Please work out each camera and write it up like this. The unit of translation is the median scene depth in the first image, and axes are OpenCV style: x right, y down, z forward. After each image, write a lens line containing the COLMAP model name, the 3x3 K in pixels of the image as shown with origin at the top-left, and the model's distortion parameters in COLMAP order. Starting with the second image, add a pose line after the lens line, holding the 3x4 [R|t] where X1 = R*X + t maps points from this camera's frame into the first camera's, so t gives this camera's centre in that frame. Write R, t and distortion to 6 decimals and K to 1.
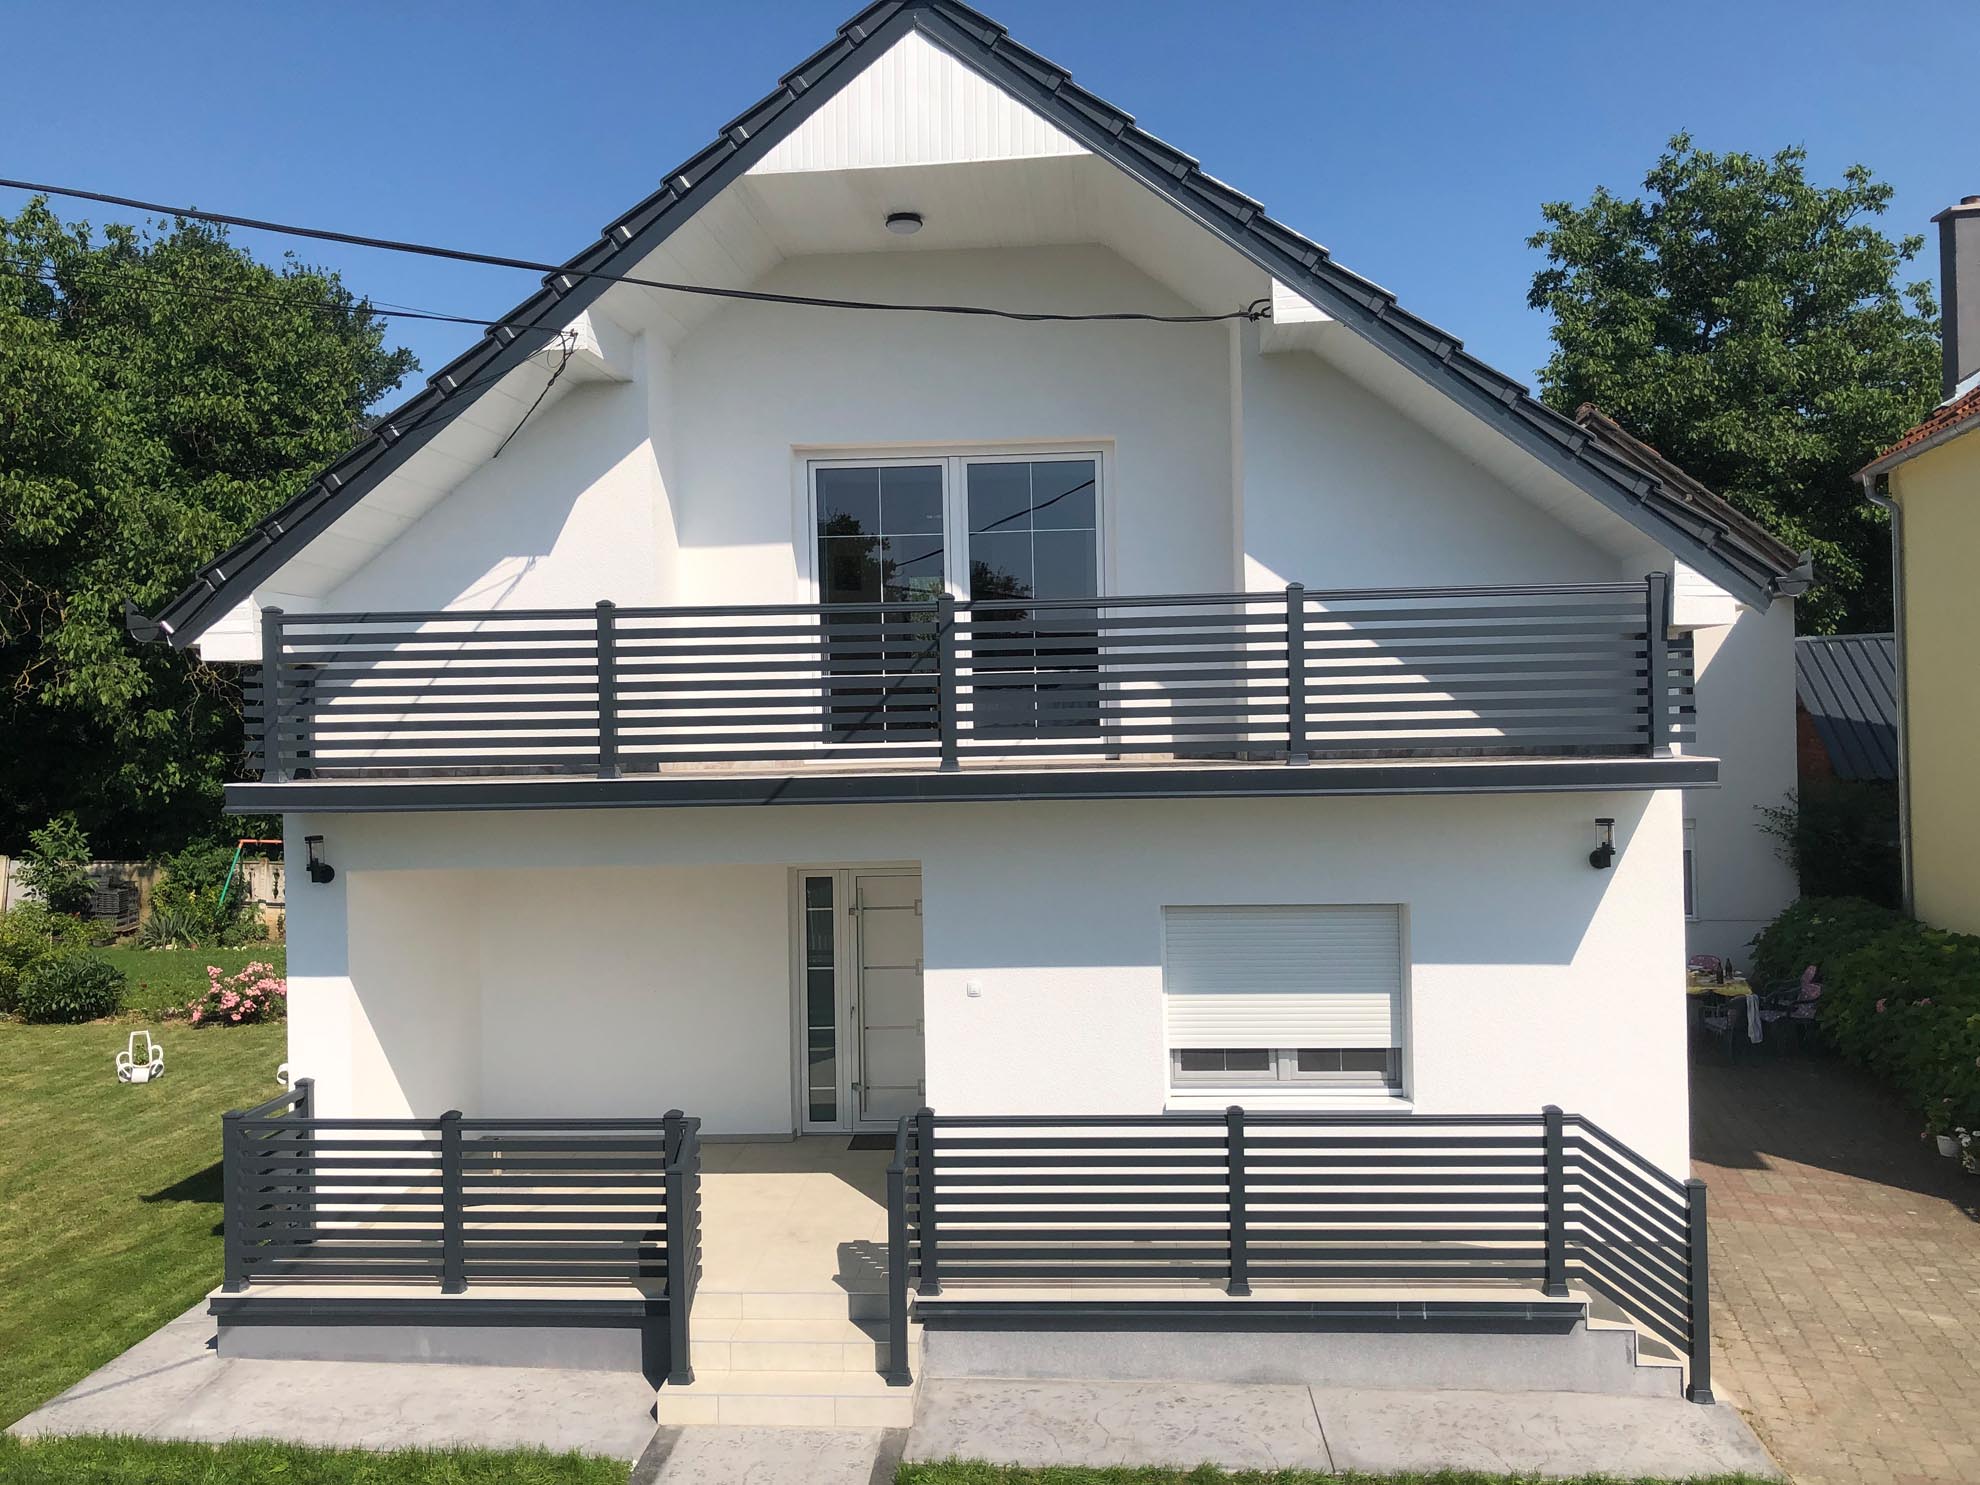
lens RADIAL K [[1670.3, 0, 941.2], [0, 1670.3, 696.2], [0, 0, 1]] dist [0.010385, -0.021203]
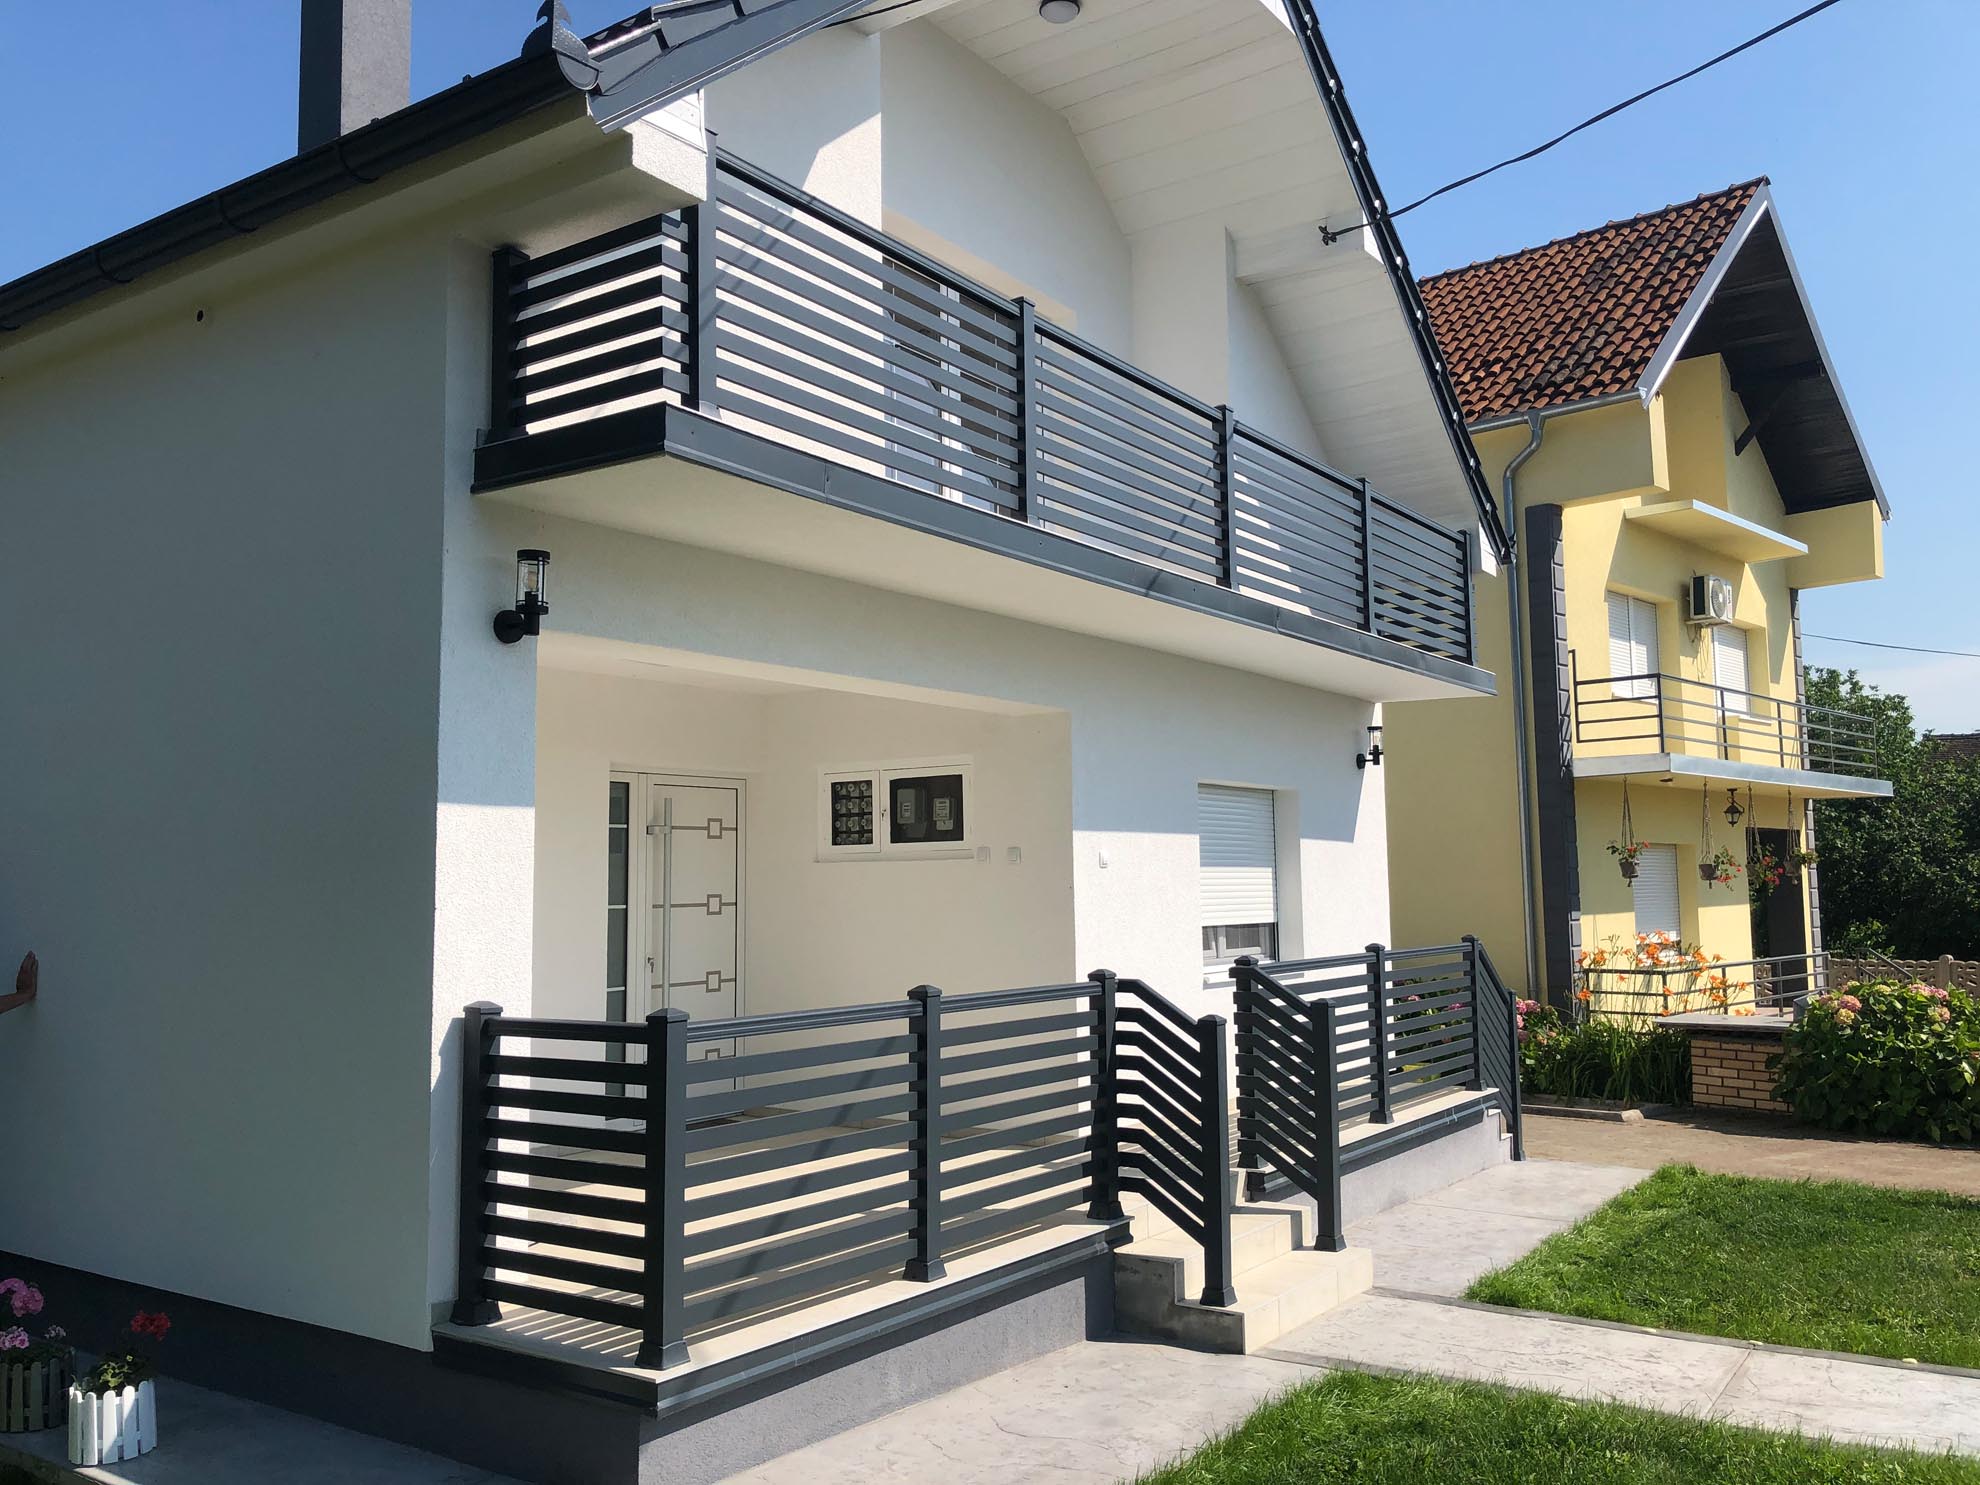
lens RADIAL K [[1670.3, 0, 987.4], [0, 1670.3, 696.7], [0, 0, 1]] dist [0.010385, -0.021203]
pose [[0.514591, 0.105695, 0.850897, -0.841616], [-0.002728, 0.992570, -0.121644, 0.218121], [-0.857432, 0.060276, 0.511055, 0.653805]]
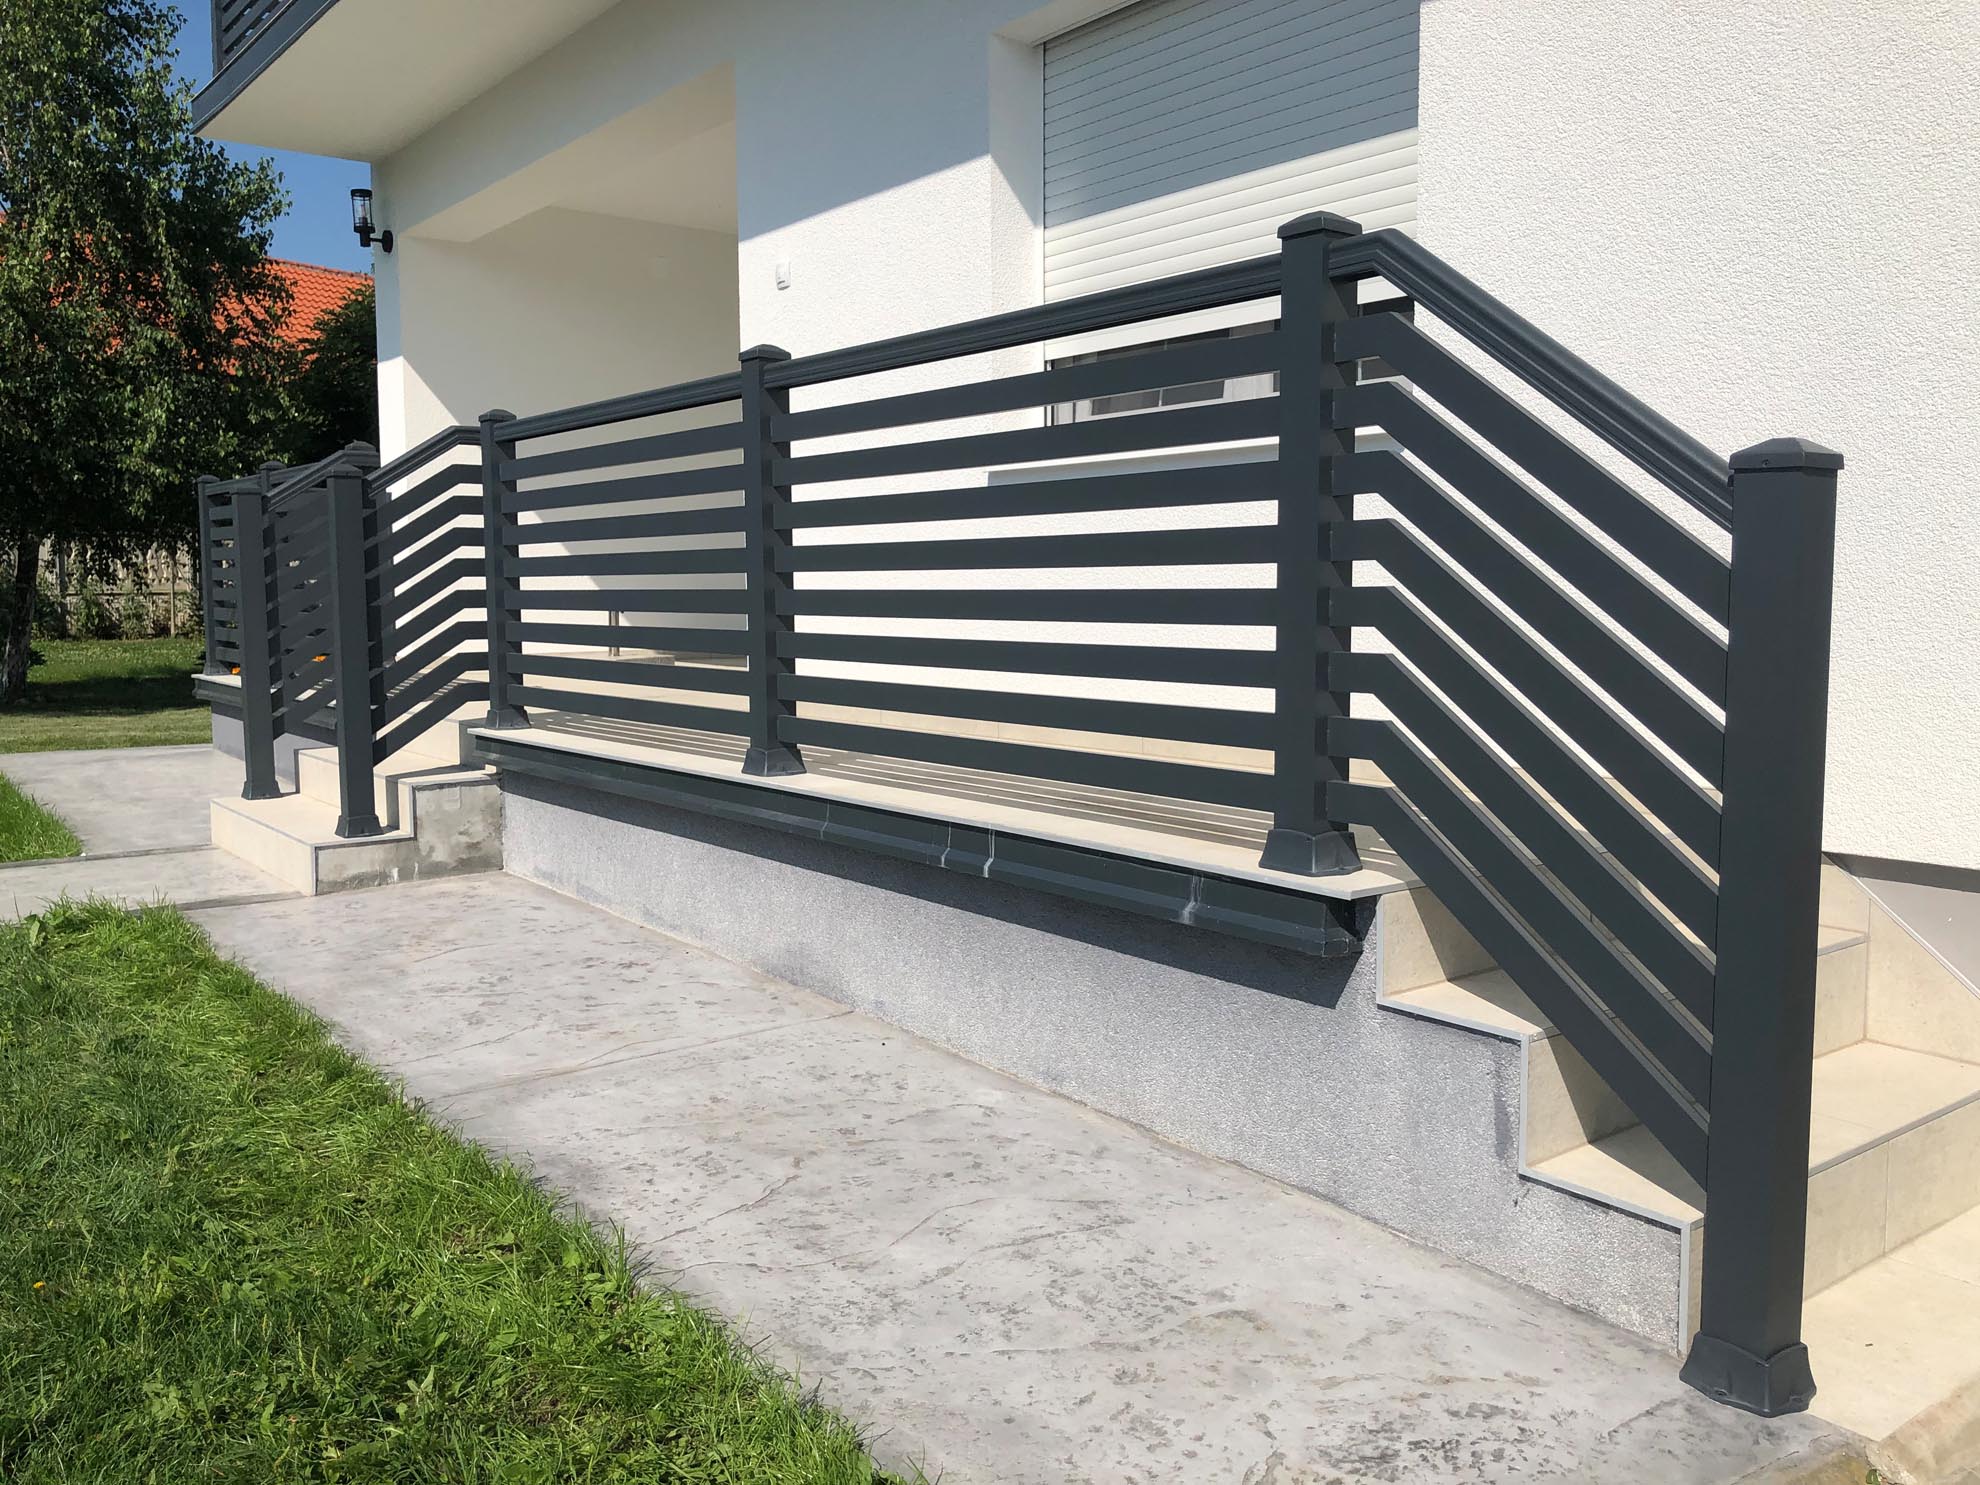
lens RADIAL K [[1670.3, 0, 993.5], [0, 1670.3, 728.8], [0, 0, 1]] dist [0.010385, -0.021203]
pose [[0.642259, 0.076526, -0.762658, 0.540708], [0.003818, 0.994672, 0.103022, 0.295871], [0.766478, -0.069078, 0.638544, 0.754699]]
